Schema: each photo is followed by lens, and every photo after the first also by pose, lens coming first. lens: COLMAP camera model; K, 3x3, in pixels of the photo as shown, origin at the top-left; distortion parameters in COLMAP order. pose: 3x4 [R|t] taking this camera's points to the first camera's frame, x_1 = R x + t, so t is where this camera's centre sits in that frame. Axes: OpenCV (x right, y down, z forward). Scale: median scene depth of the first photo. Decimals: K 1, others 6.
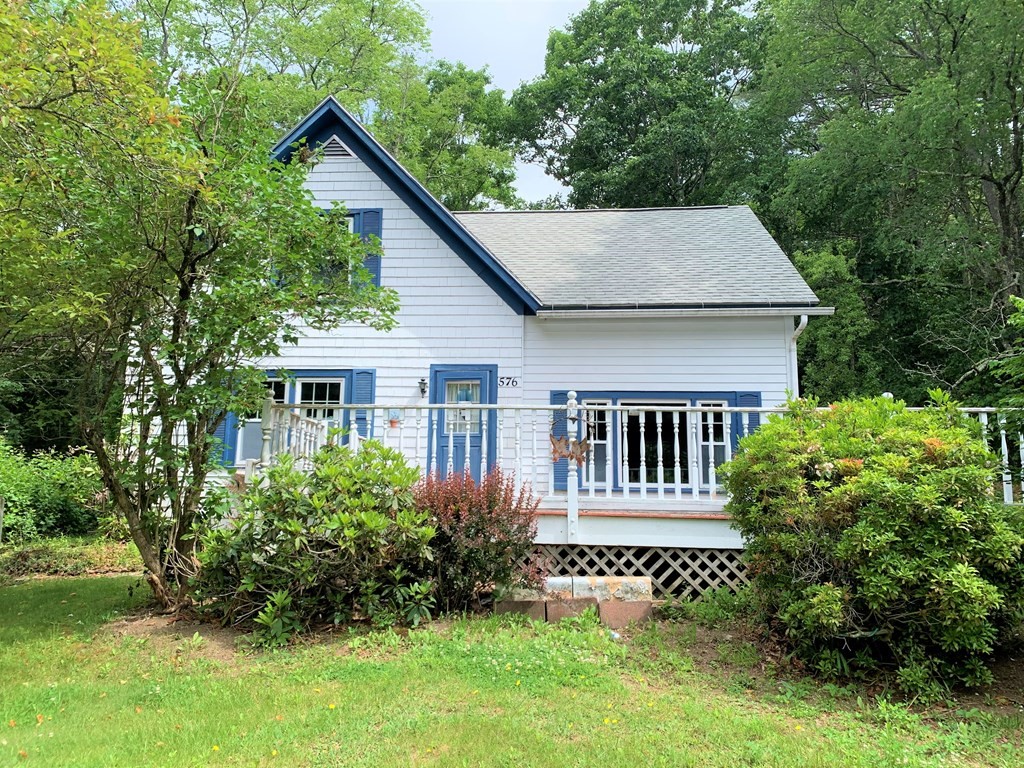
lens RADIAL K [[781.4, 0, 512.0], [0, 781.4, 384.0], [0, 0, 1]] dist [0.196047, -0.516878]
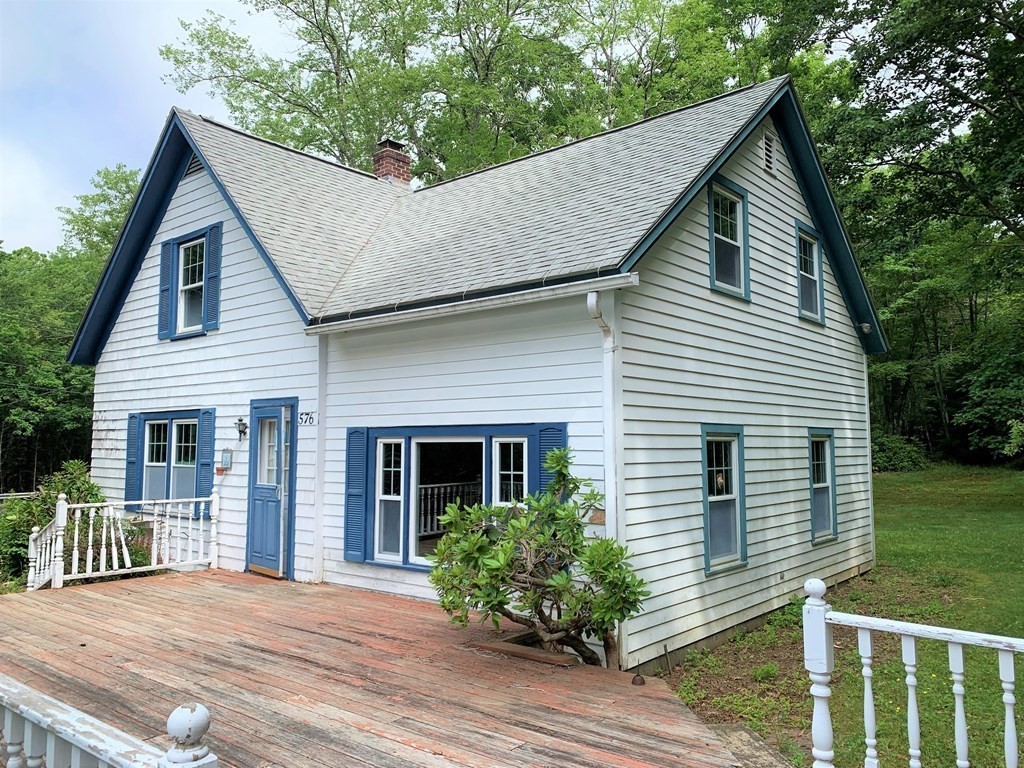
lens RADIAL K [[781.4, 0, 512.0], [0, 781.4, 384.0], [0, 0, 1]] dist [0.196047, -0.516878]
pose [[0.803809, -0.057885, -0.592064, 0.629699], [0.096477, 0.994764, 0.033725, -0.043927], [0.587012, -0.084229, 0.805185, 0.485304]]
